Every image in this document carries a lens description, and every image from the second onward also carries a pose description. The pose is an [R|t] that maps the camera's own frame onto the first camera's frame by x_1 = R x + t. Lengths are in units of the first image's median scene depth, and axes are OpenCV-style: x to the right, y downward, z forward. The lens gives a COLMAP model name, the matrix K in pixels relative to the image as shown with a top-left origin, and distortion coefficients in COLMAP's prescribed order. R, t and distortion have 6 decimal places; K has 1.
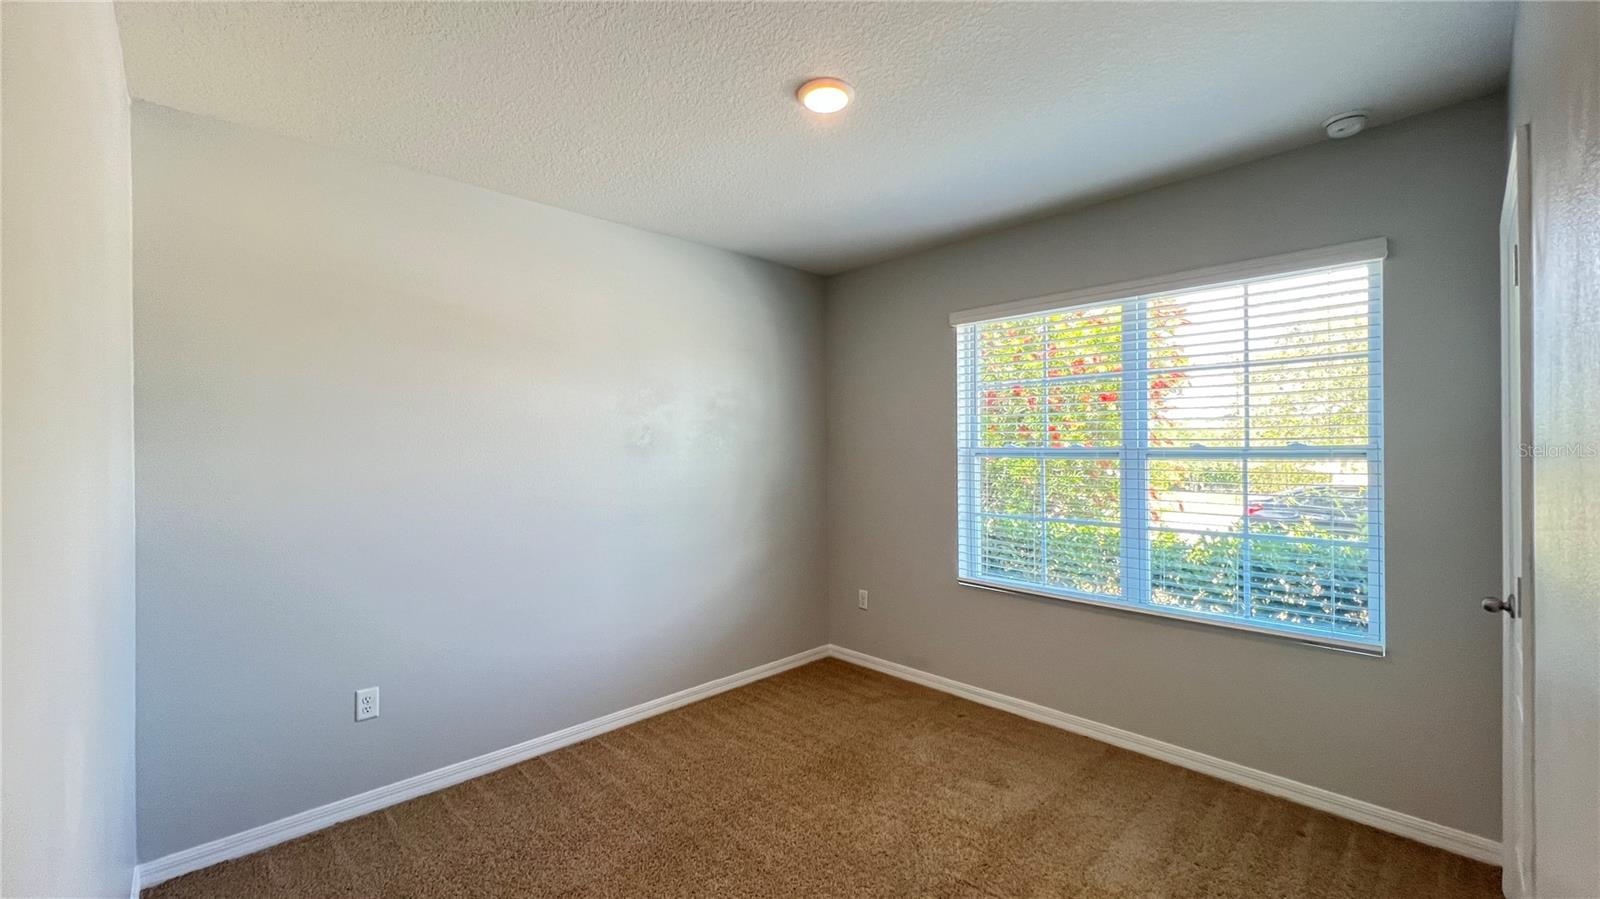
lens RADIAL K [[639.1, 0, 794.4], [0, 639.1, 455.2], [0, 0, 1]] dist [-0.000903, 0.000631]
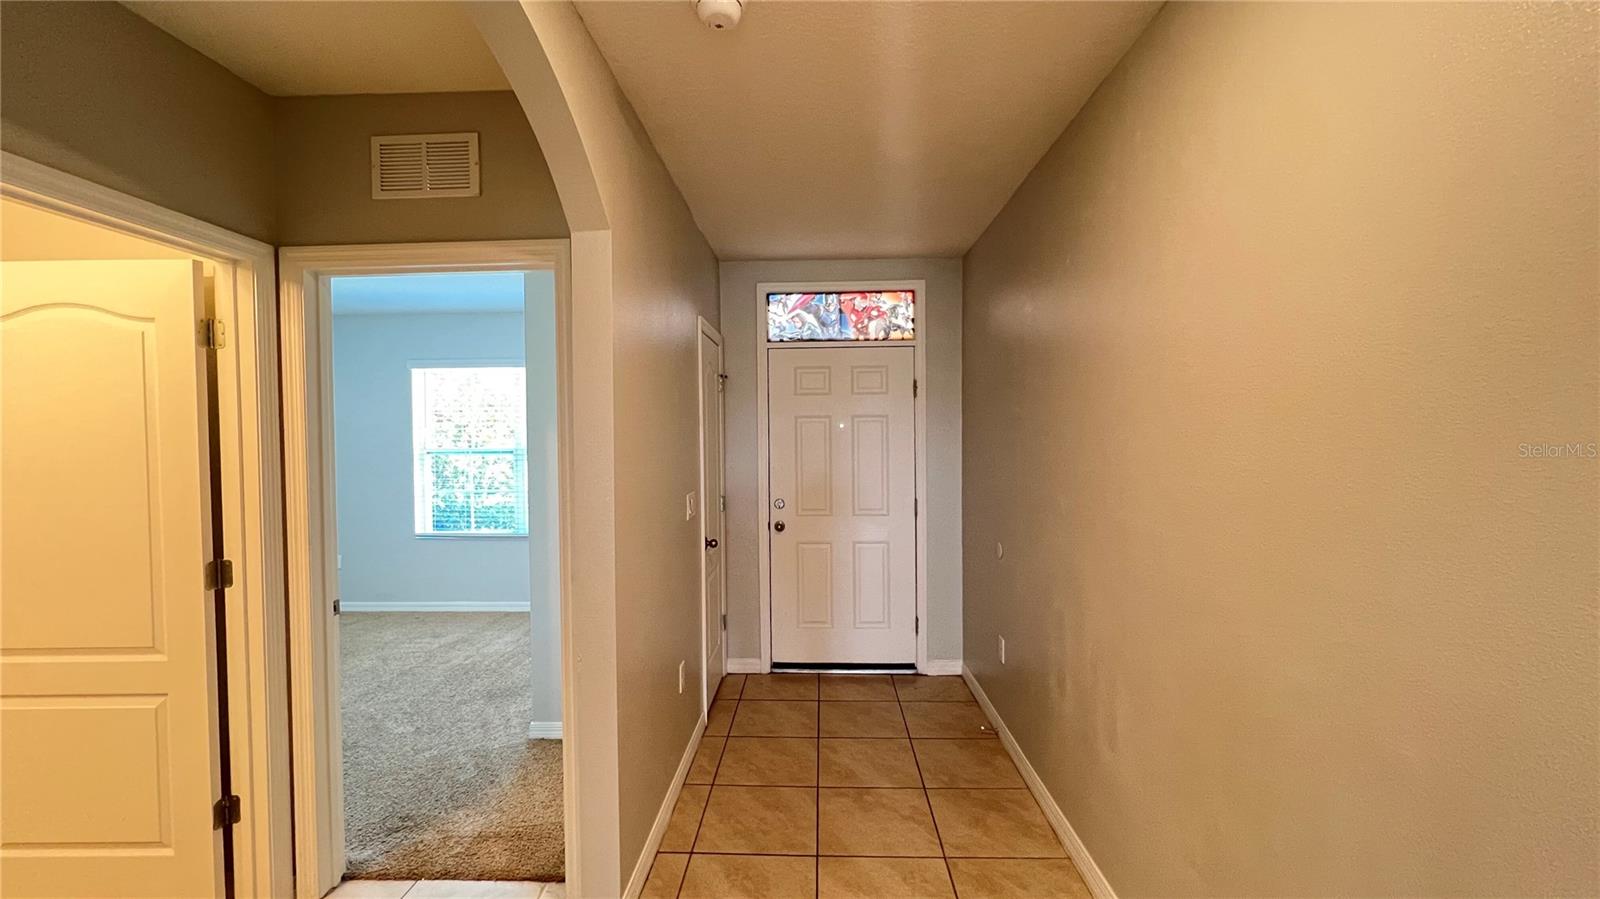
lens RADIAL K [[639.1, 0, 793.1], [0, 639.1, 455.7], [0, 0, 1]] dist [-0.000903, 0.000631]
pose [[0.717553, -0.008116, 0.696457, -0.169241], [0.004036, 0.999964, 0.007494, -0.003459], [-0.696492, -0.002566, 0.717560, -0.781581]]
